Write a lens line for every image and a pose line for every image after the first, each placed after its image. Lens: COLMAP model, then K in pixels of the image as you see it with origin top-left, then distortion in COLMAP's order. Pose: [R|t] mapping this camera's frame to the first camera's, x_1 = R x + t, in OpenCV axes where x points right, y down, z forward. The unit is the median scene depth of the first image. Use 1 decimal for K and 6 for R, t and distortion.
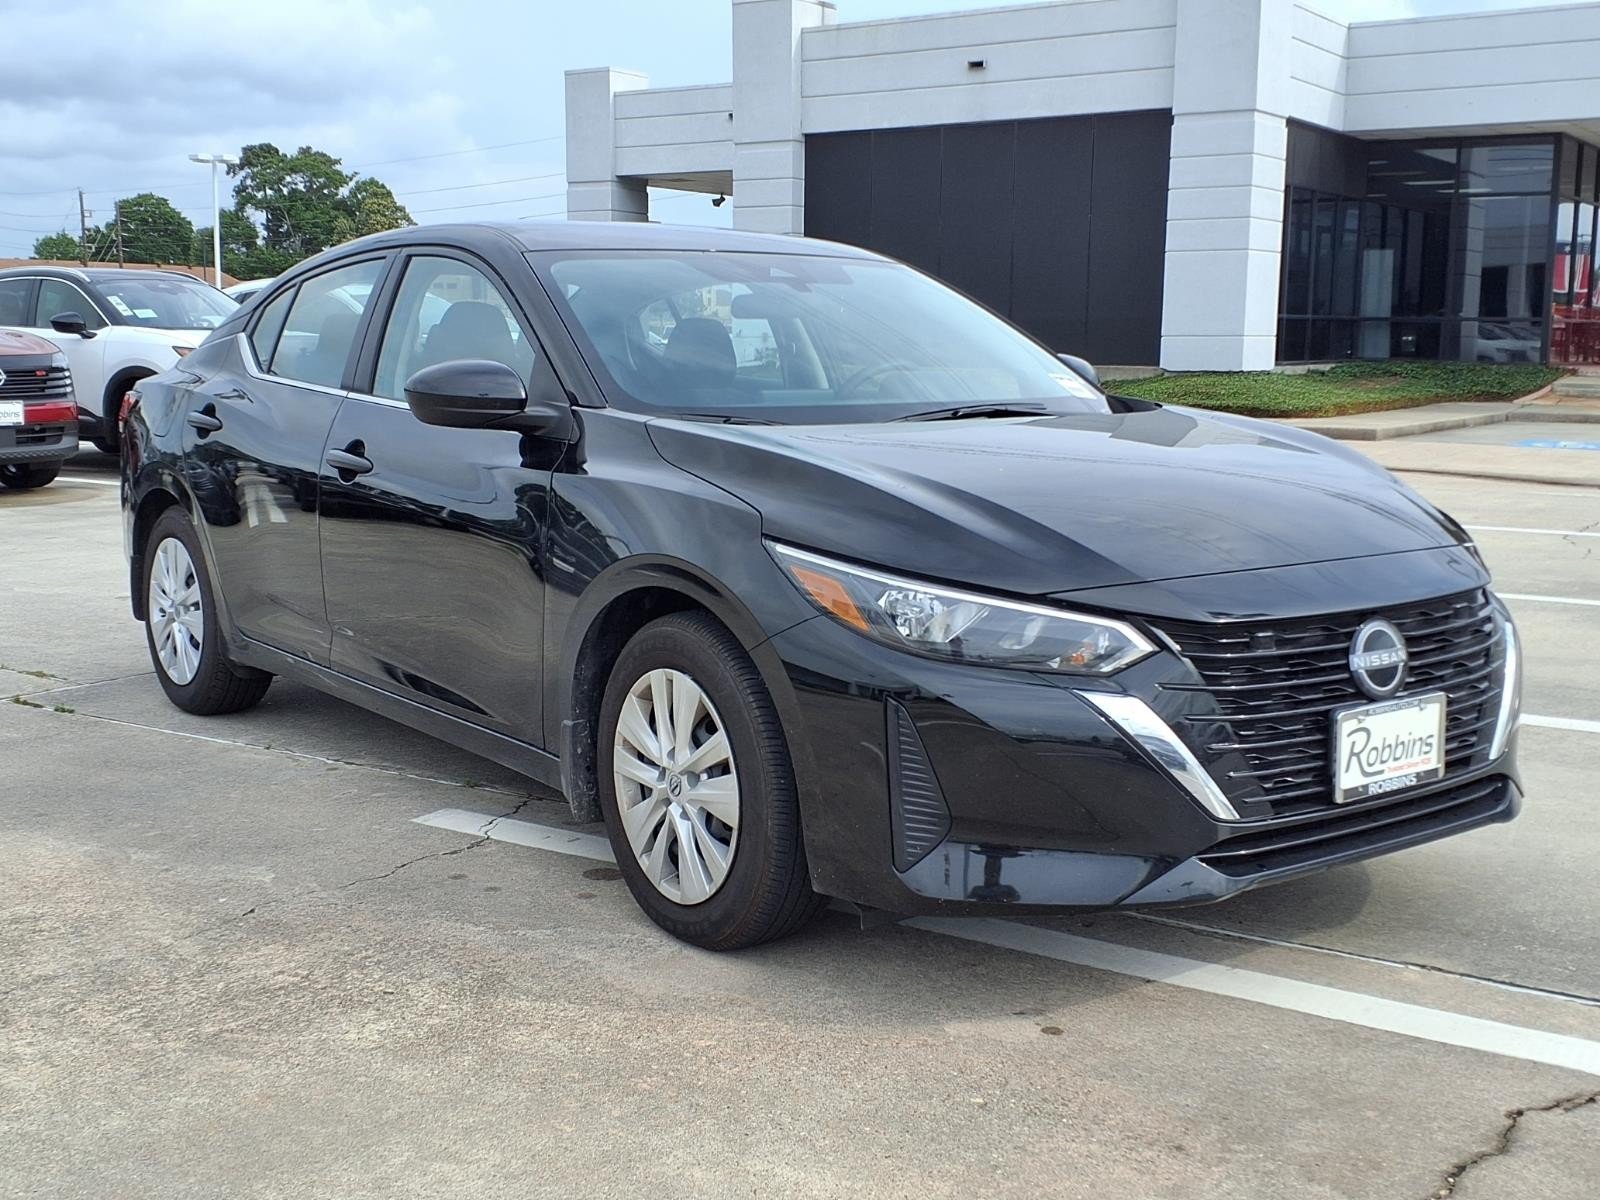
lens RADIAL K [[1817.8, 0, 795.9], [0, 1817.8, 560.1], [0, 0, 1]] dist [0.198565, -0.522120]
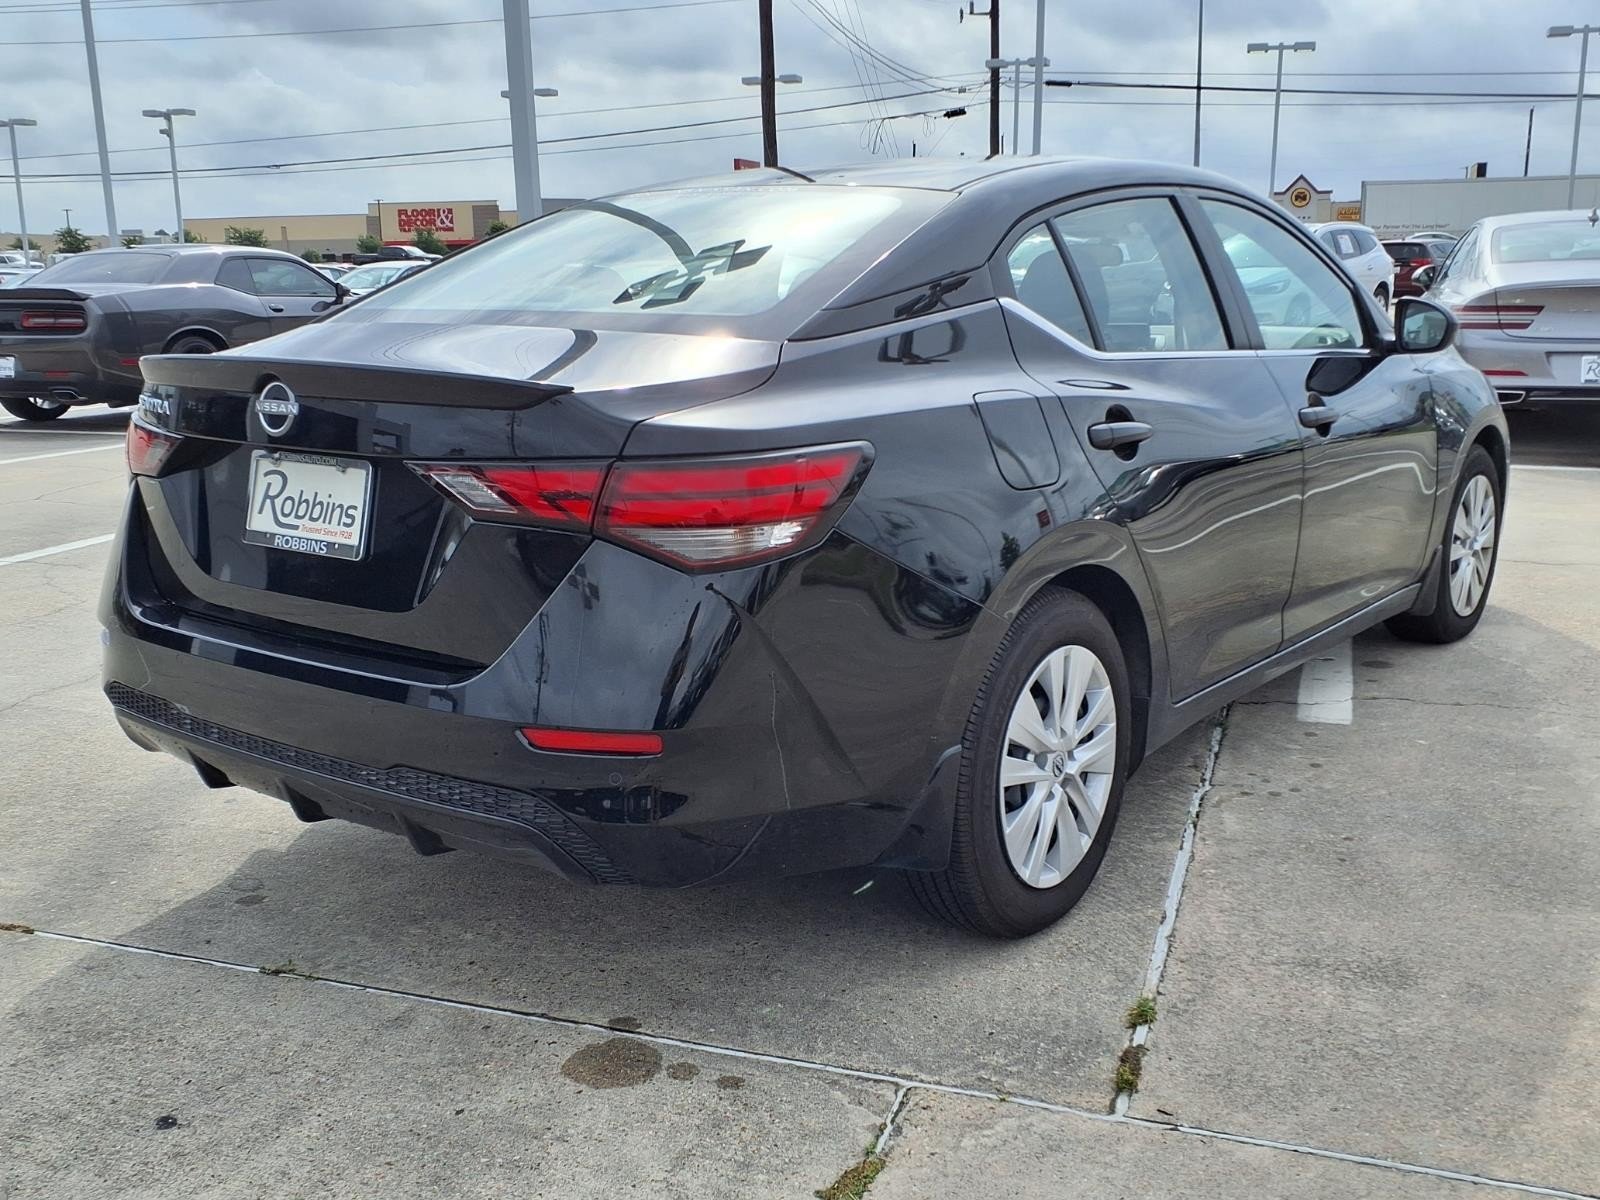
lens RADIAL K [[1555.4, 0, 800.0], [0, 1555.4, 600.0], [0, 0, 1]] dist [0.103221, -0.215939]
pose [[-0.265729, -0.202263, 0.942591, -1.323194], [0.129638, 0.961365, 0.242838, -0.269766], [-0.955291, 0.186725, -0.229242, 2.008677]]
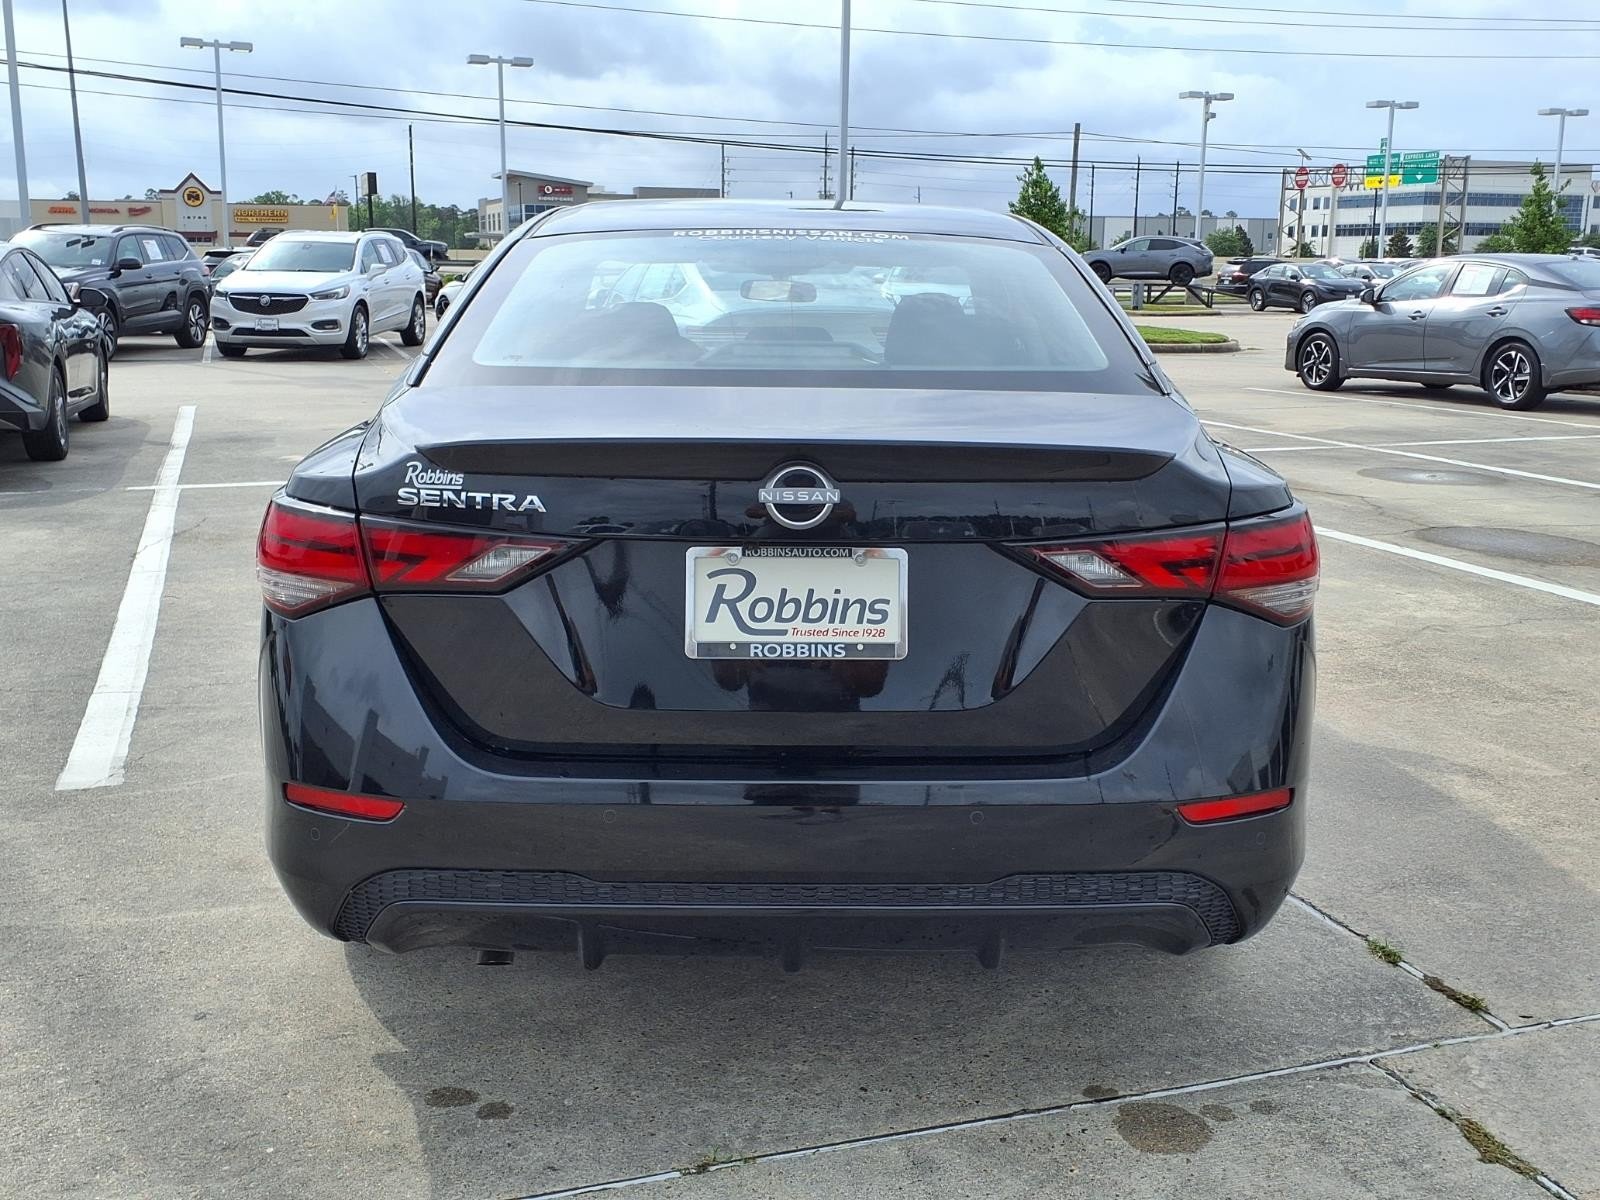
lens RADIAL K [[1568.4, 0, 810.2], [0, 1568.4, 581.4], [0, 0, 1]] dist [0.097737, -0.216992]
pose [[-0.809215, -0.128873, 0.573204, -0.907894], [0.057120, 0.953766, 0.295072, -0.364672], [-0.584729, 0.271518, -0.764441, 2.558008]]
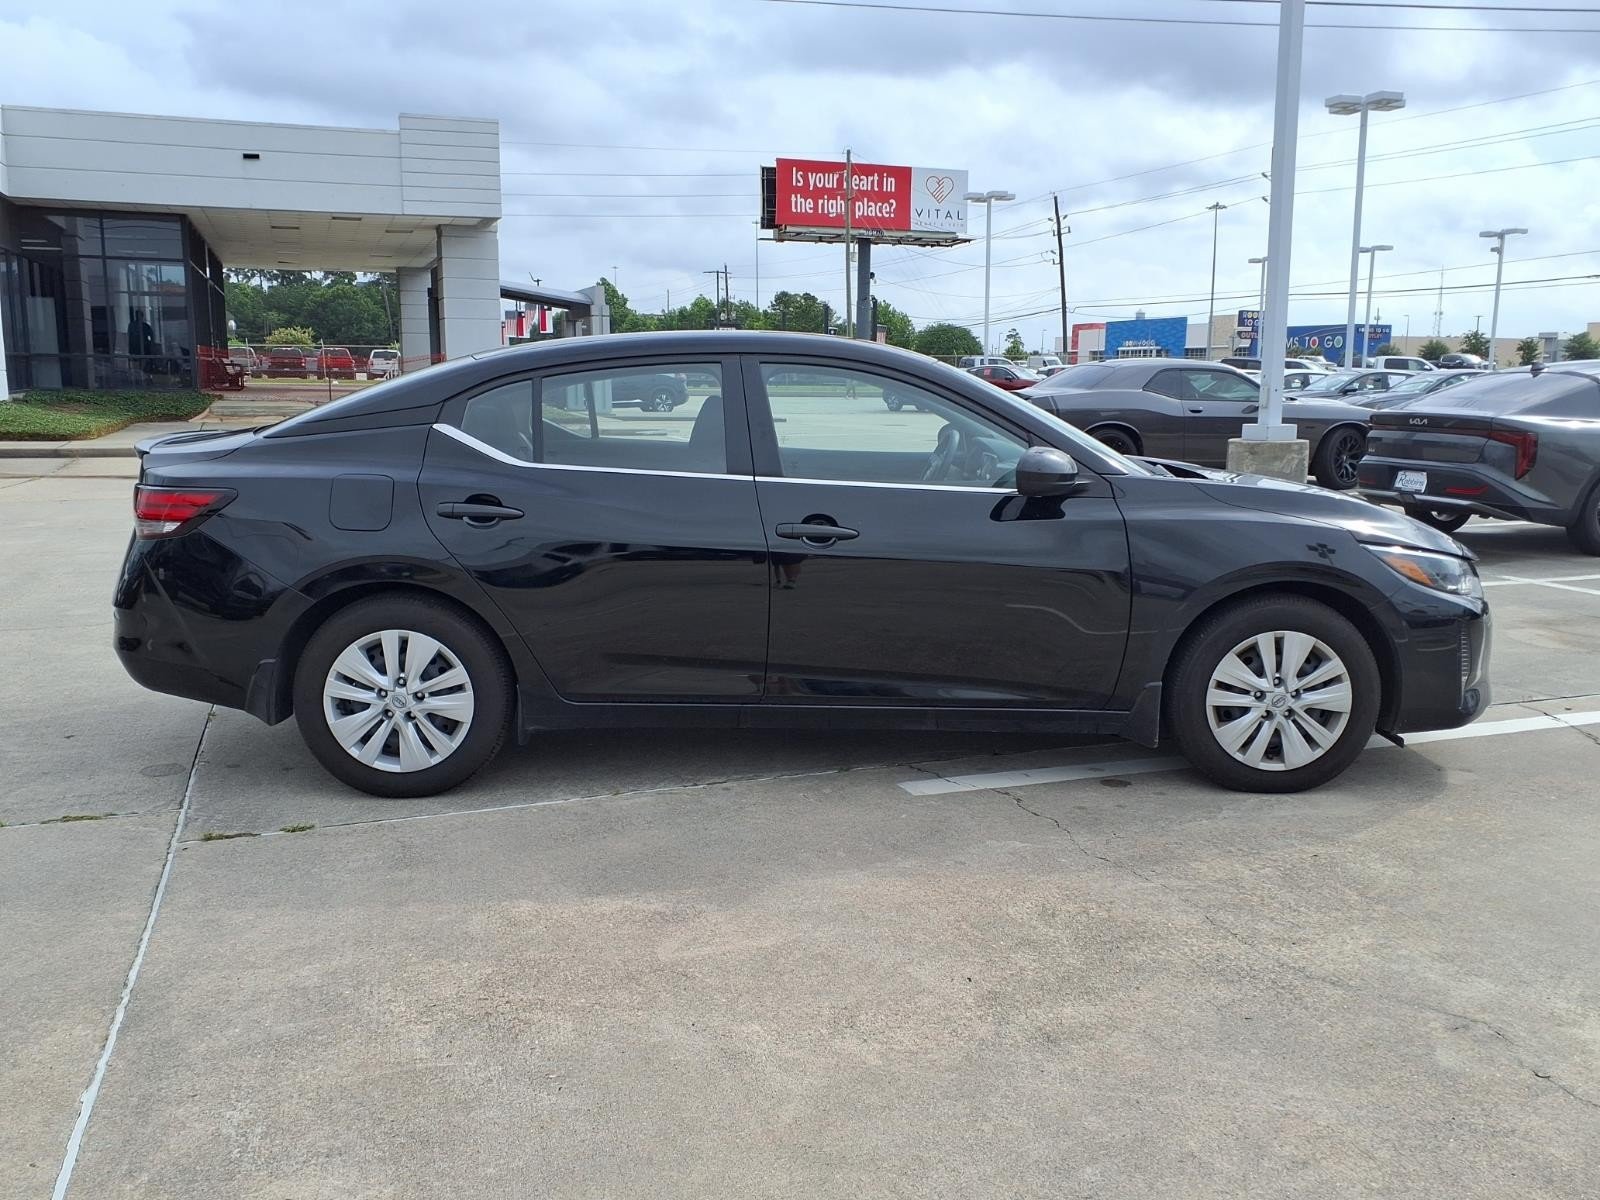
lens RADIAL K [[1357.1, 0, 800.0], [0, 1357.1, 600.0], [0, 0, 1]] dist [0.092875, -0.168304]
pose [[0.585115, -0.136697, 0.799346, -1.349100], [0.094769, 0.990463, 0.100010, -0.137002], [-0.805394, 0.017236, 0.592489, 0.638565]]
